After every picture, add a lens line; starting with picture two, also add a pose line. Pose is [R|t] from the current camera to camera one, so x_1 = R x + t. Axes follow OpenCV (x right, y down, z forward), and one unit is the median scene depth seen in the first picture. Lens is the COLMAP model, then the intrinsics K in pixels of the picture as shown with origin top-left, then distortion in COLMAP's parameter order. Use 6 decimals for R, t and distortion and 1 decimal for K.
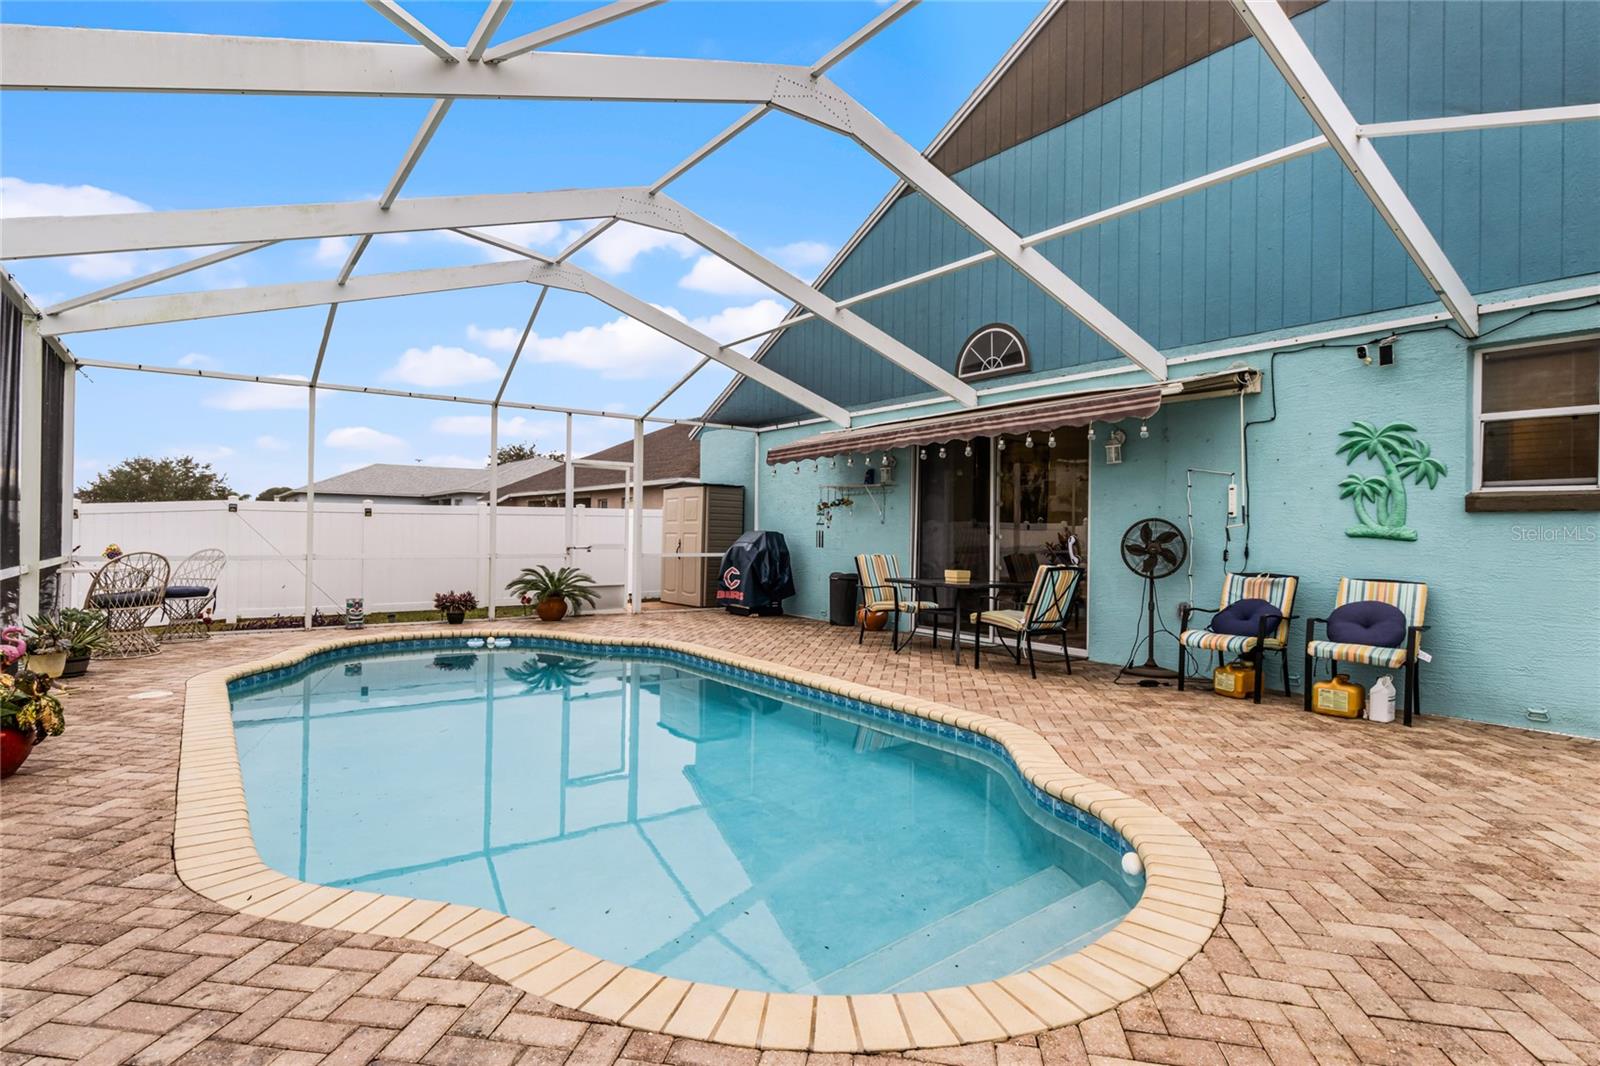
lens RADIAL K [[830.9, 0, 798.6], [0, 830.9, 519.2], [0, 0, 1]] dist [-0.000690, 0.000100]
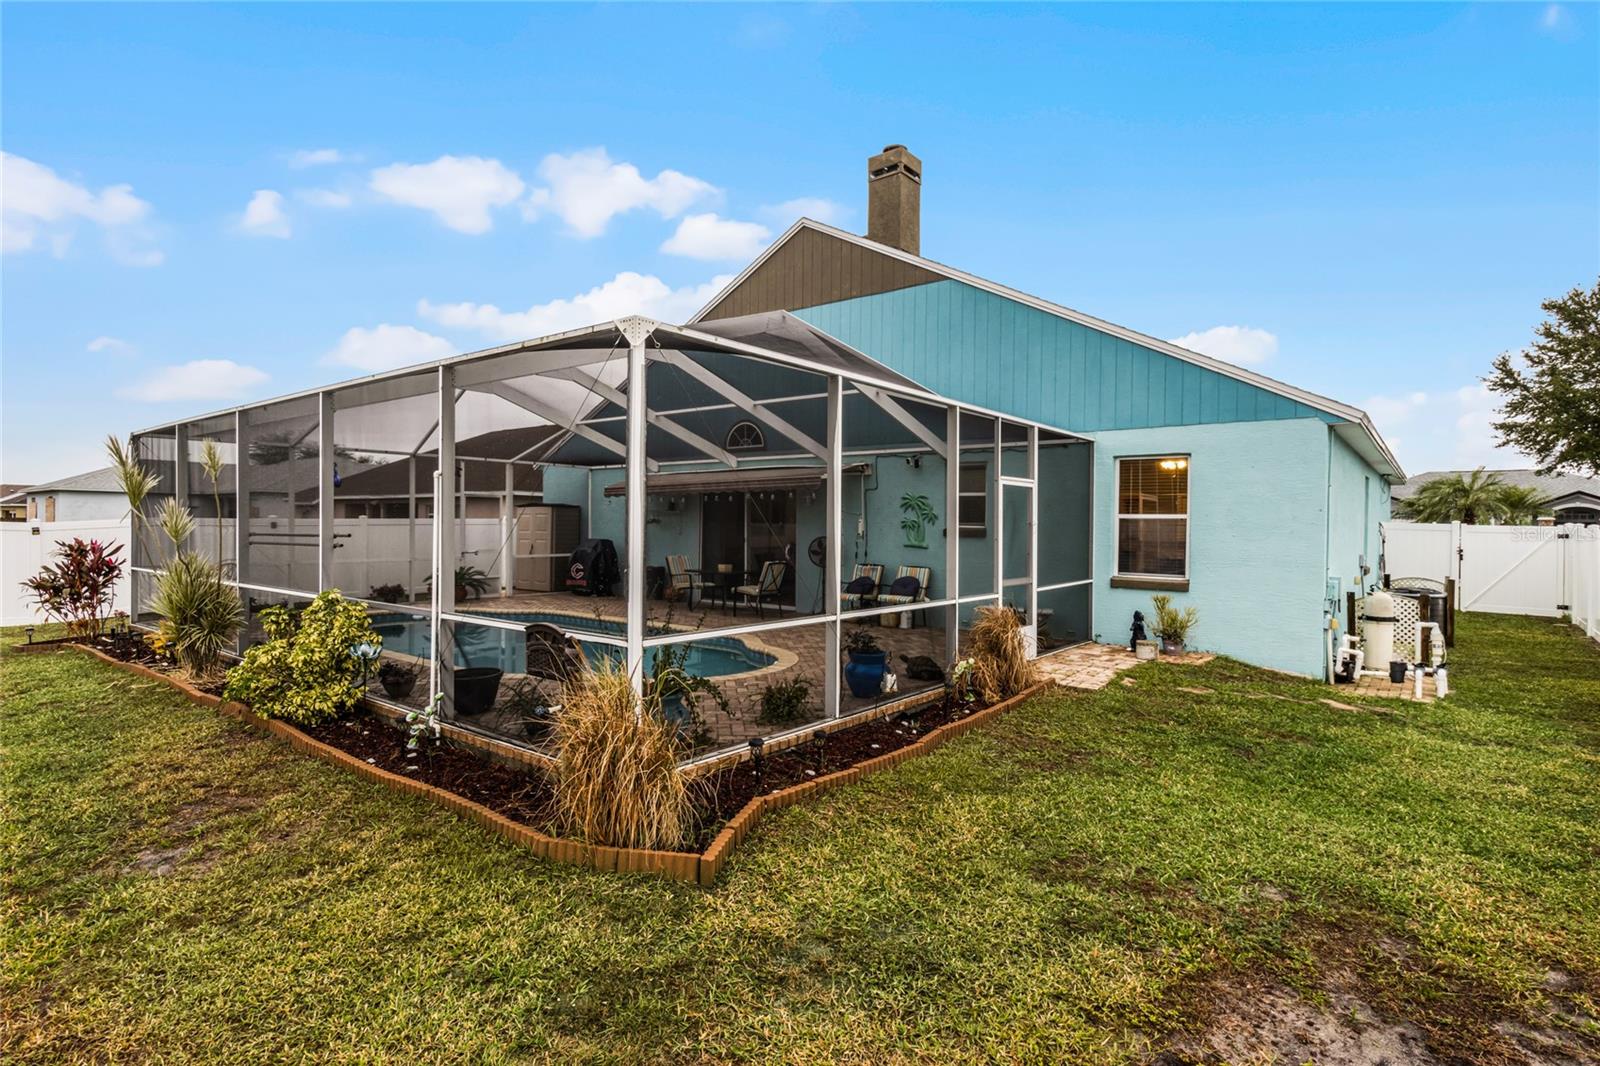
lens RADIAL K [[830.9, 0, 798.6], [0, 830.9, 519.2], [0, 0, 1]] dist [-0.000690, 0.000100]
pose [[0.965385, -0.003331, 0.260809, -0.115576], [-0.000301, 0.999904, 0.013883, -0.057658], [-0.260830, -0.013481, 0.965291, -0.725584]]
